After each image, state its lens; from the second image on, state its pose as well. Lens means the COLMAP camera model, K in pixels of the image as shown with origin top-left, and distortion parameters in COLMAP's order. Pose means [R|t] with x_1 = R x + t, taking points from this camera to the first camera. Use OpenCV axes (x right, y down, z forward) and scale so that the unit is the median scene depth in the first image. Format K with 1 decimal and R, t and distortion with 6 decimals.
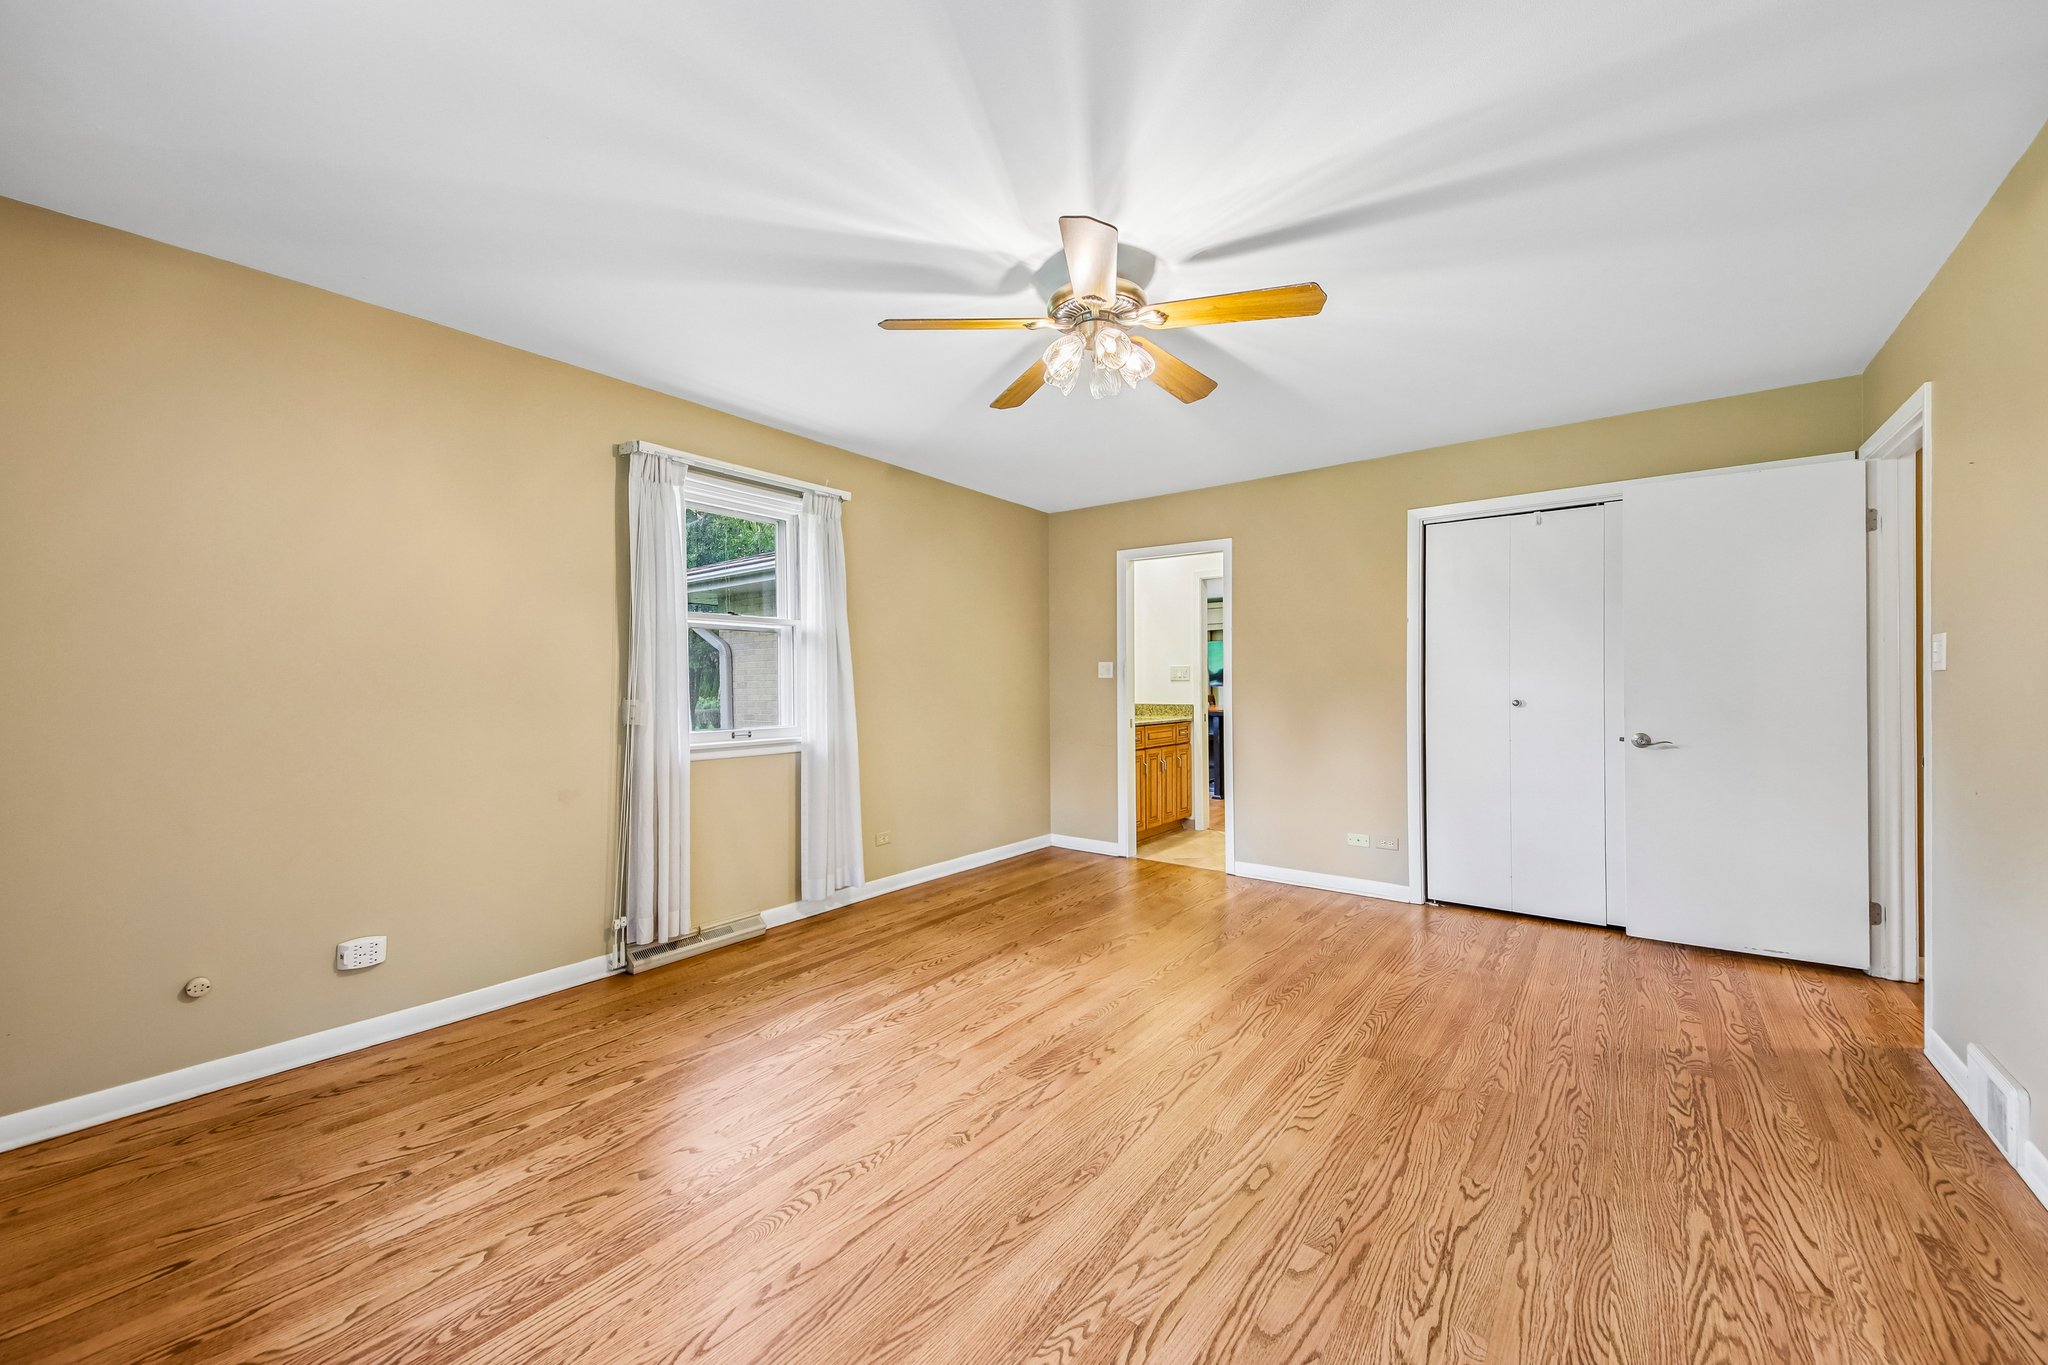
lens RADIAL K [[777.0, 0, 1028.7], [0, 777.0, 685.1], [0, 0, 1]] dist [0.063557, -0.026221]
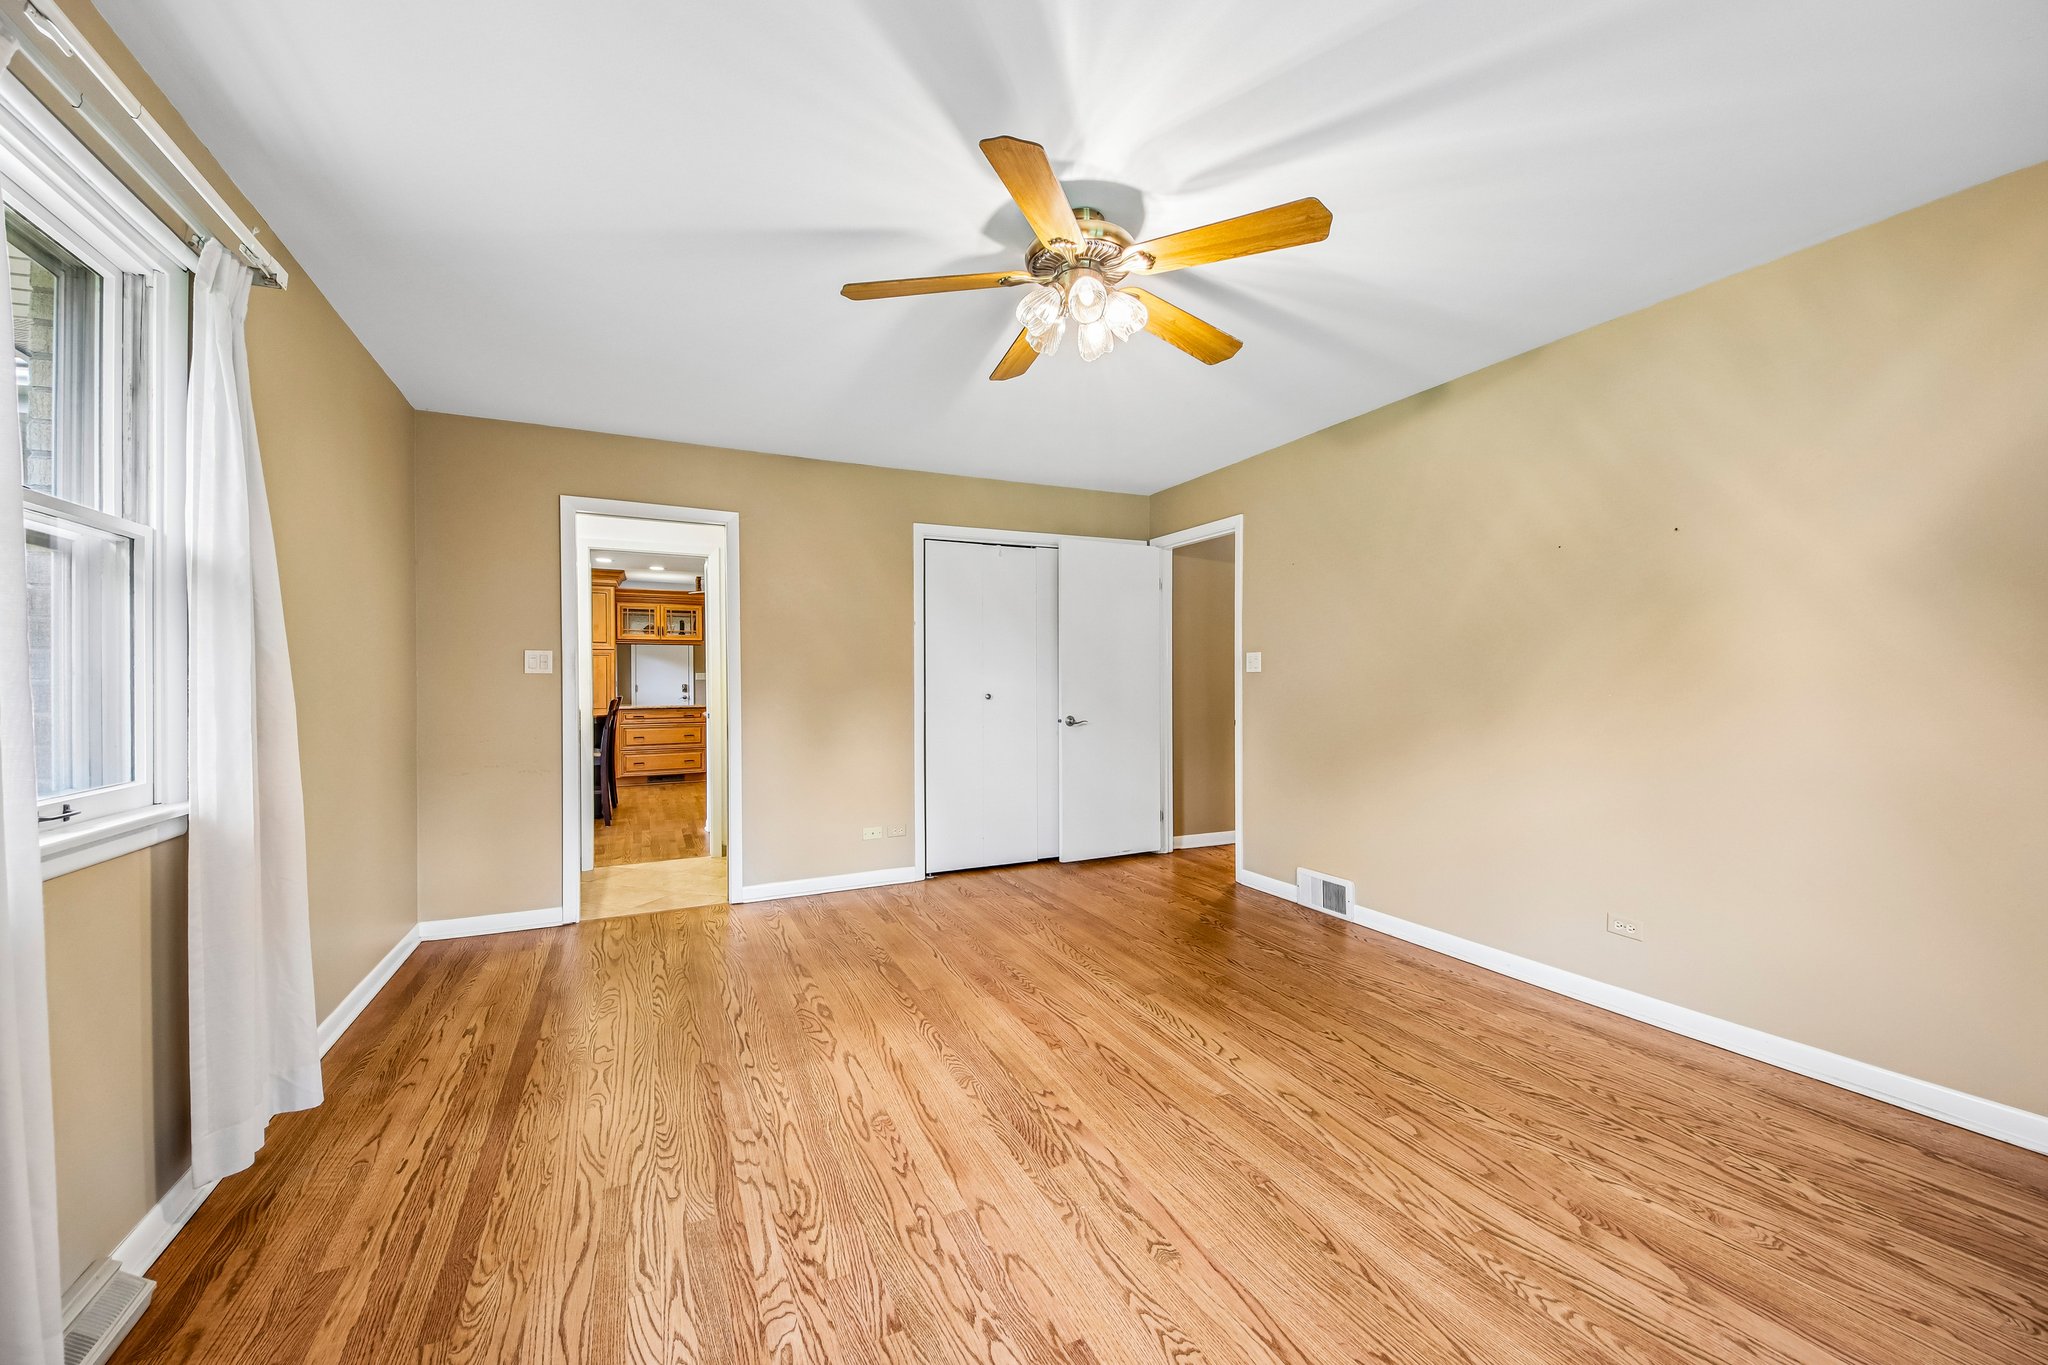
lens RADIAL K [[784.7, 0, 1013.5], [0, 784.7, 685.3], [0, 0, 1]] dist [0.049153, -0.026237]
pose [[0.473107, -0.007672, 0.880972, -0.575040], [0.005294, 0.999969, 0.005865, -0.004256], [-0.880989, 0.001889, 0.473132, 0.494967]]
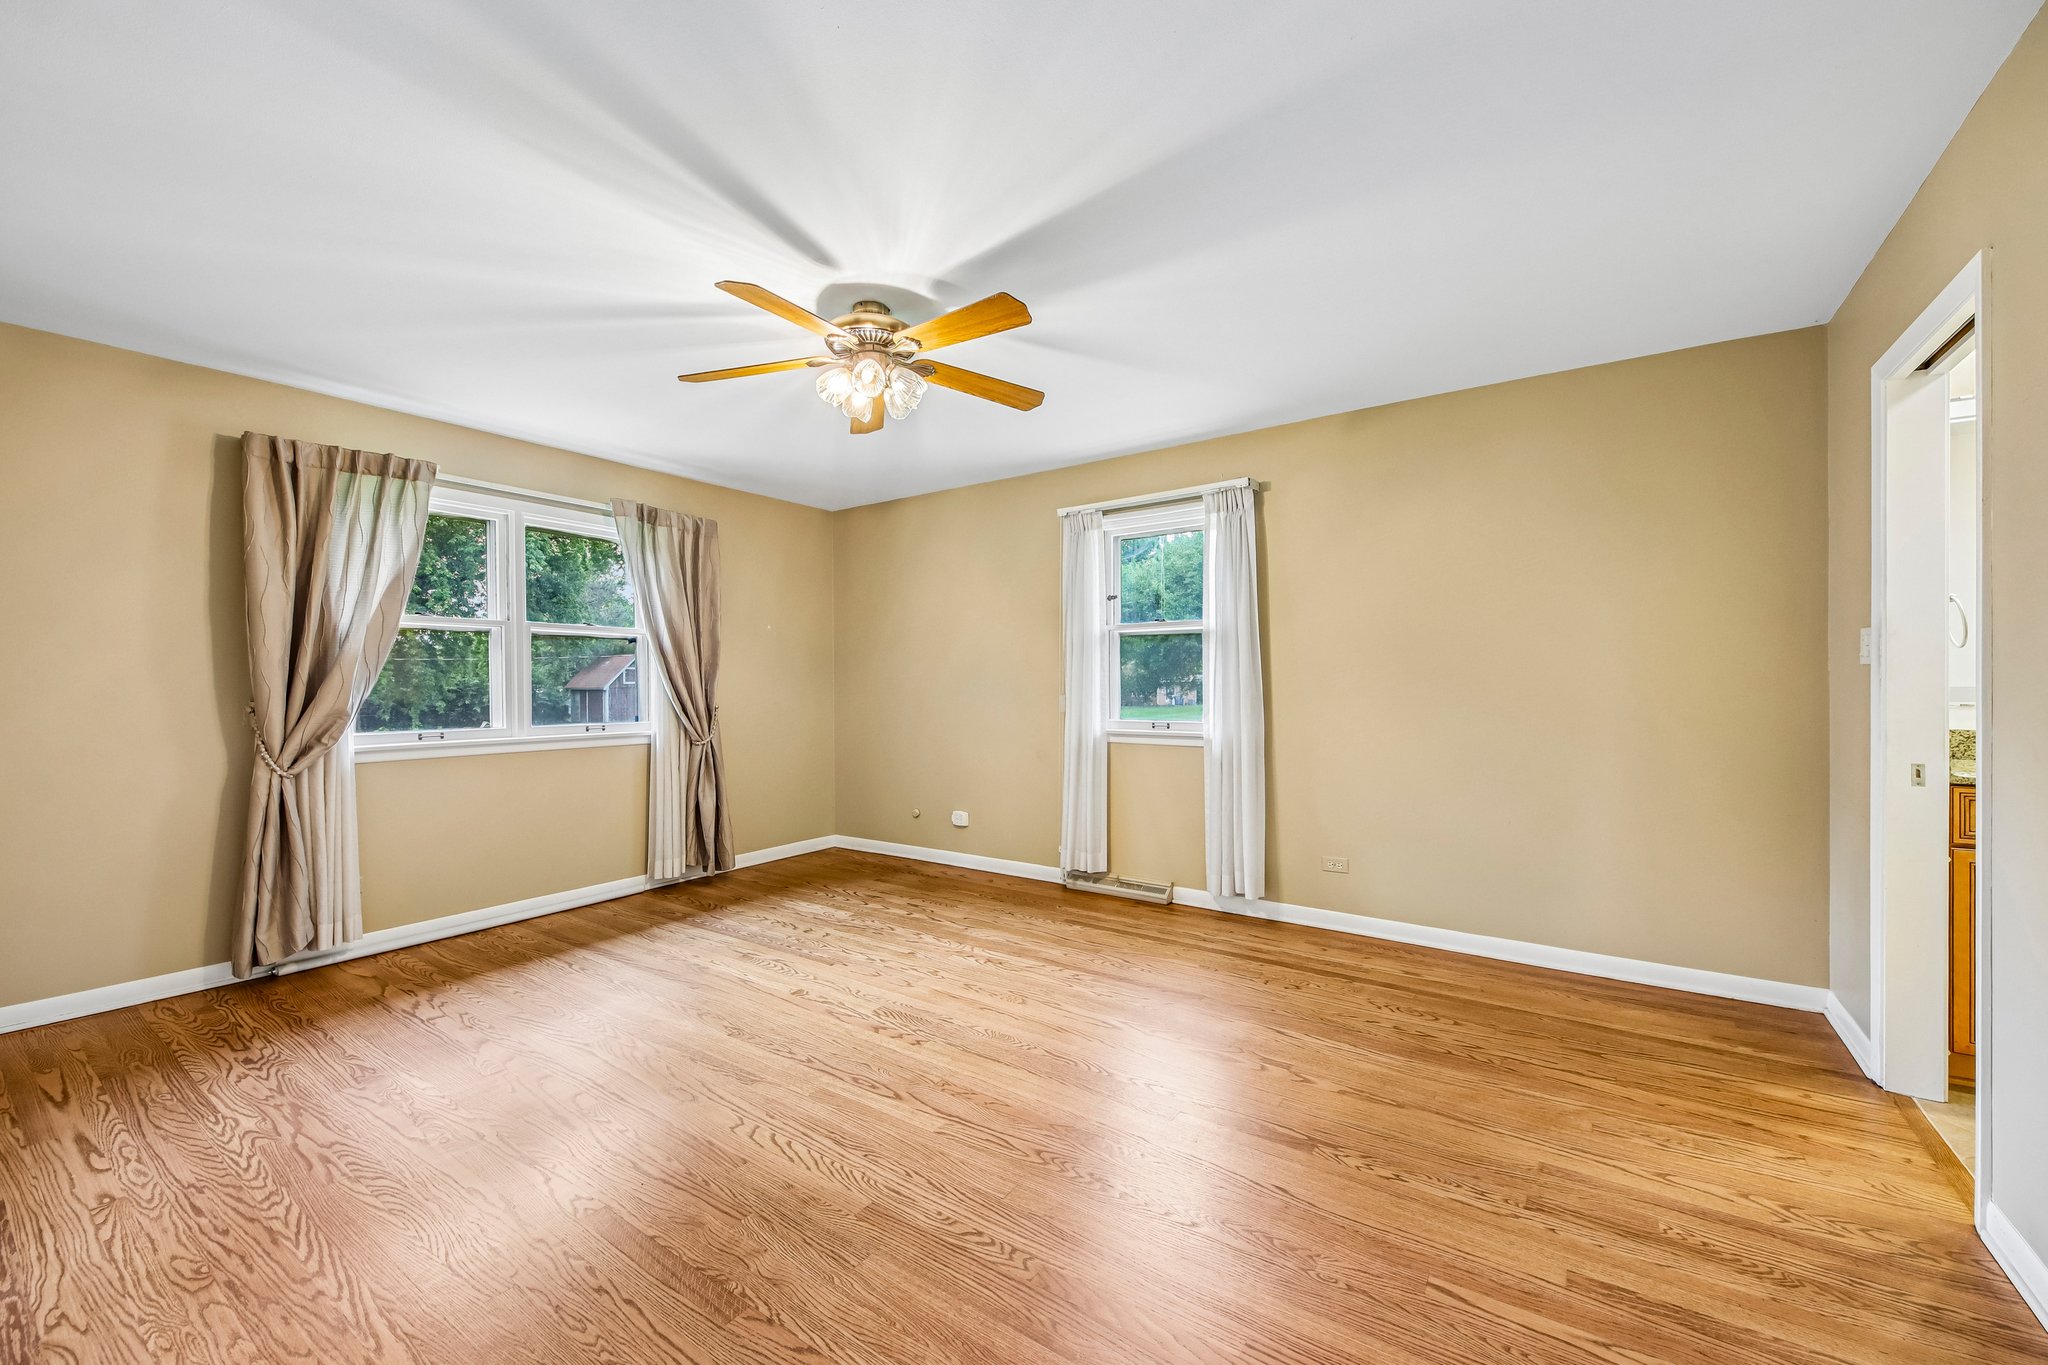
lens RADIAL K [[784.7, 0, 1013.5], [0, 784.7, 685.3], [0, 0, 1]] dist [0.049153, -0.026237]
pose [[0.032349, 0.002450, -0.999474, 0.922448], [0.006423, 0.999976, 0.002660, 0.000413], [0.999456, -0.006506, 0.032332, 0.894170]]
